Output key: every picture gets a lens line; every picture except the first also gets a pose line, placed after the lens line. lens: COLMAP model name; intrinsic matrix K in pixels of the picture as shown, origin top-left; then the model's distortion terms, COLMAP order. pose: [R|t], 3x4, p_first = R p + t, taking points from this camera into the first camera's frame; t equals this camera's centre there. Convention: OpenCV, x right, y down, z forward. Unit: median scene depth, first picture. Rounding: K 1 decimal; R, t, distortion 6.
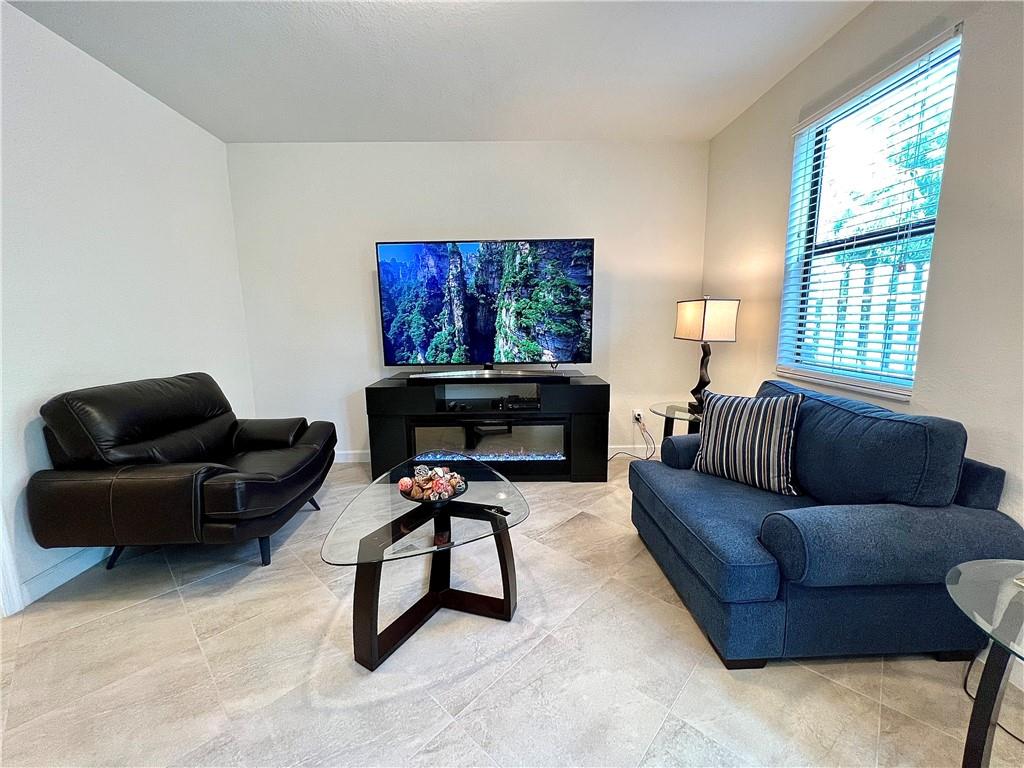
lens RADIAL K [[410.6, 0, 513.7], [0, 410.6, 385.0], [0, 0, 1]] dist [-0.002819, 0.000941]
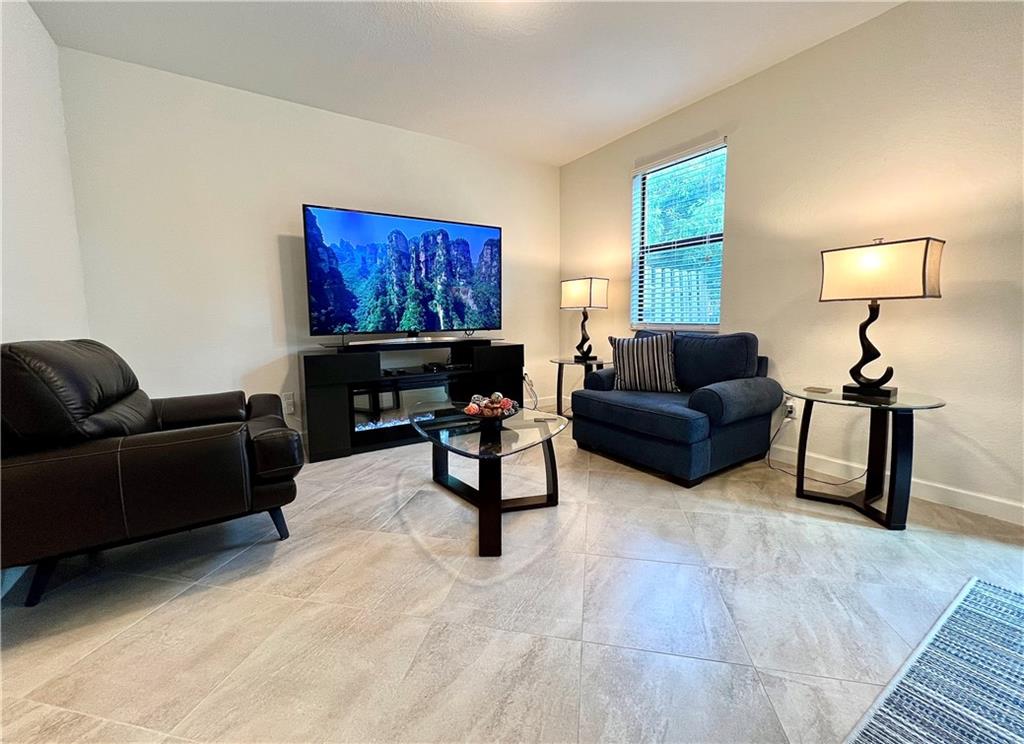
lens RADIAL K [[407.1, 0, 508.7], [0, 407.1, 365.2], [0, 0, 1]] dist [-0.001729, -0.000013]
pose [[0.852395, -0.057909, 0.519682, -0.570681], [0.083782, 0.996134, -0.026420, 0.114676], [-0.516143, 0.066060, 0.853951, -0.034821]]
